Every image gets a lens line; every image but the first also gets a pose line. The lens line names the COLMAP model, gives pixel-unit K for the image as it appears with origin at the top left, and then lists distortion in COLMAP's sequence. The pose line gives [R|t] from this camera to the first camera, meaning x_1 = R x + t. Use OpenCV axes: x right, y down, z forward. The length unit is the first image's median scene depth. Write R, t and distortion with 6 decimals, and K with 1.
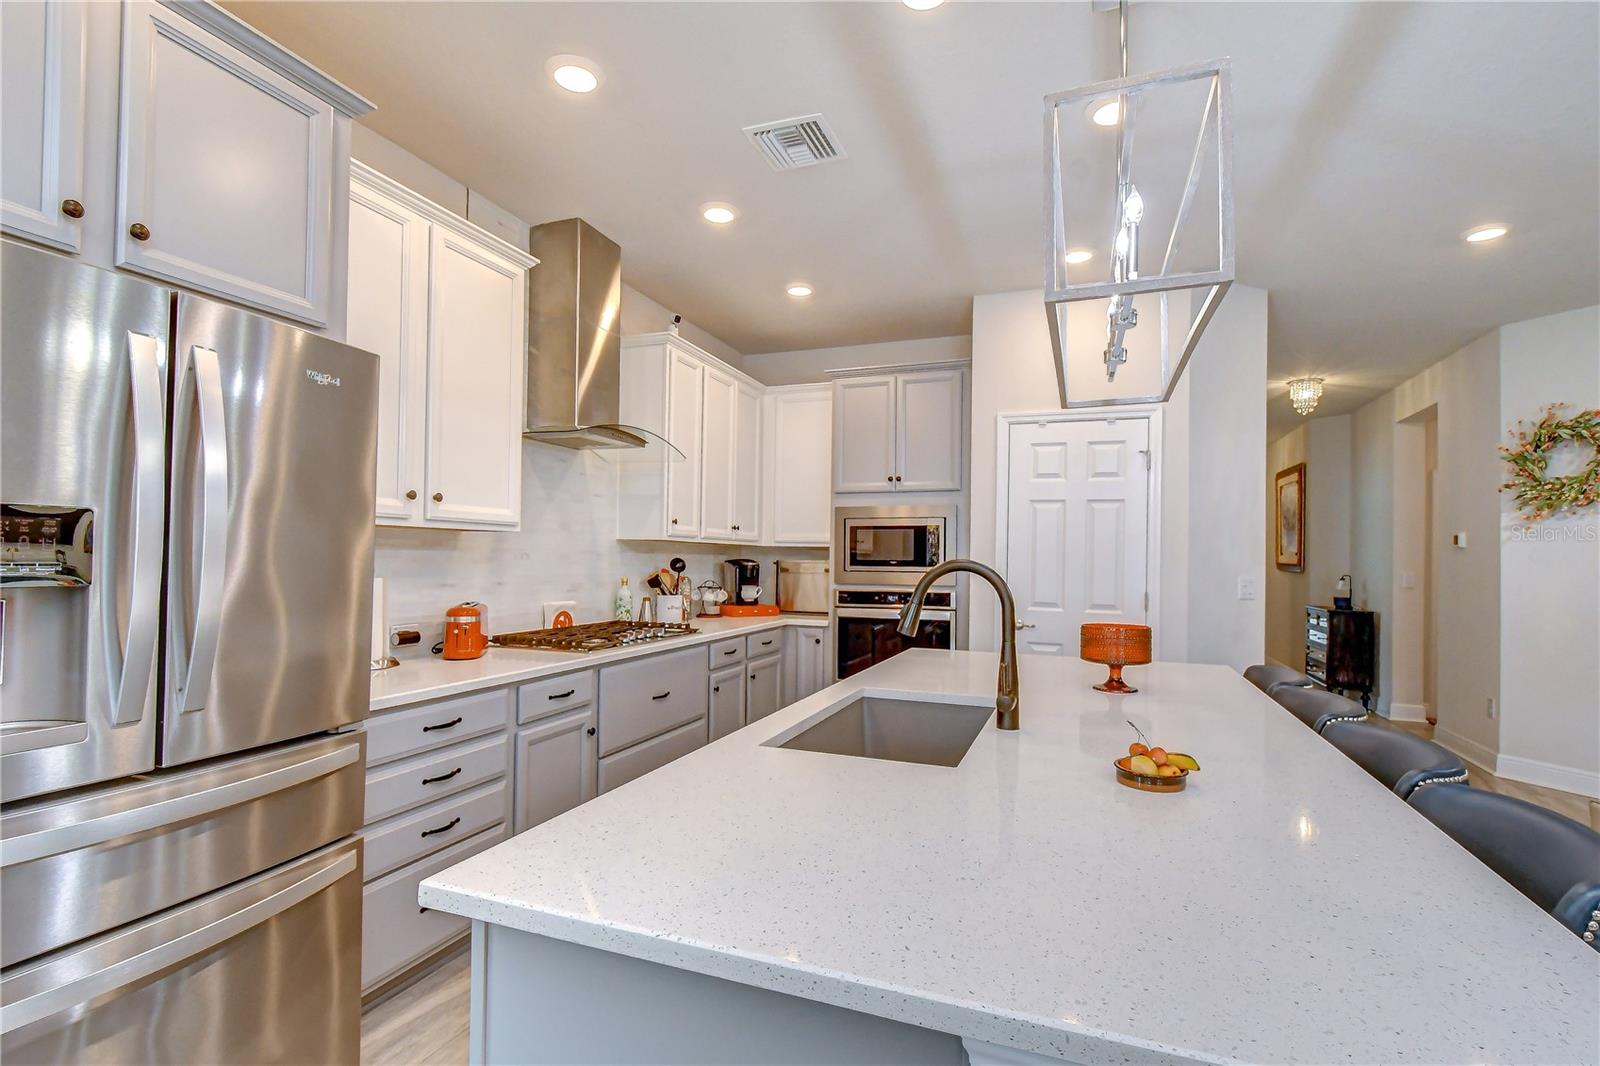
lens RADIAL K [[804.6, 0, 823.1], [0, 804.6, 546.9], [0, 0, 1]] dist [0.012463, -0.002804]
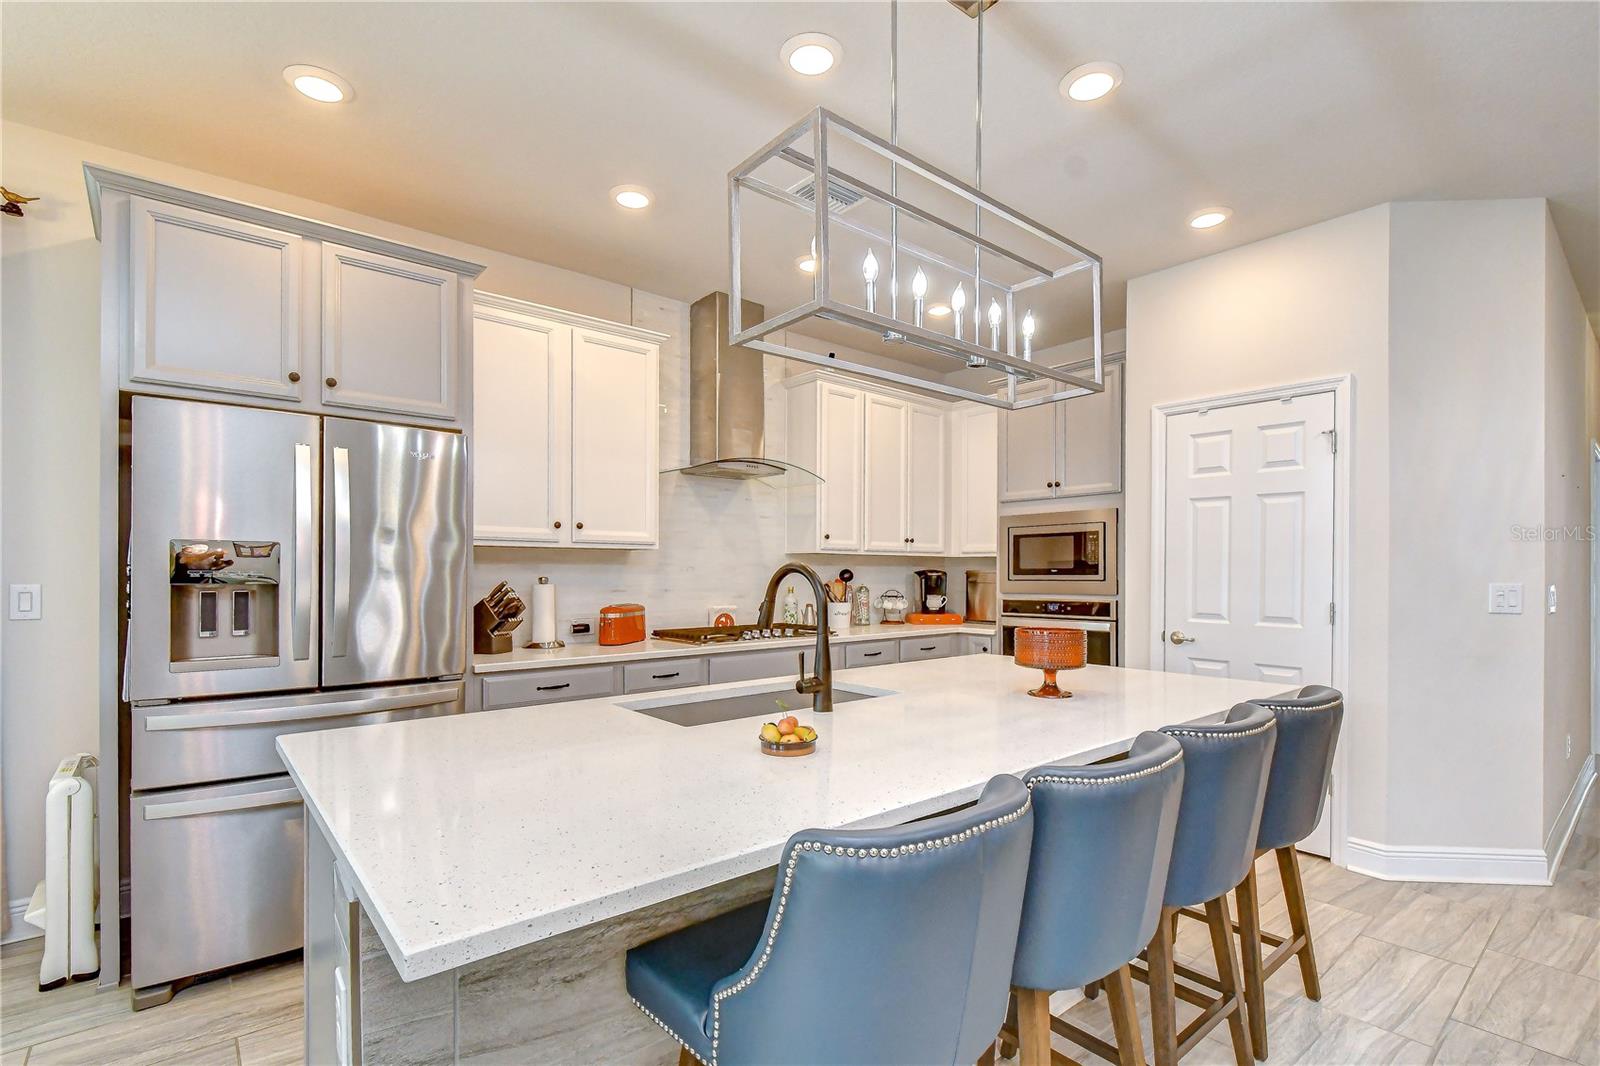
lens RADIAL K [[804.6, 0, 793.6], [0, 804.6, 571.3], [0, 0, 1]] dist [0.012463, -0.002804]
pose [[0.857546, -0.012695, -0.514251, 0.346058], [0.017591, 0.999834, 0.004653, 0.010565], [0.514107, -0.013037, 0.857627, 0.006214]]
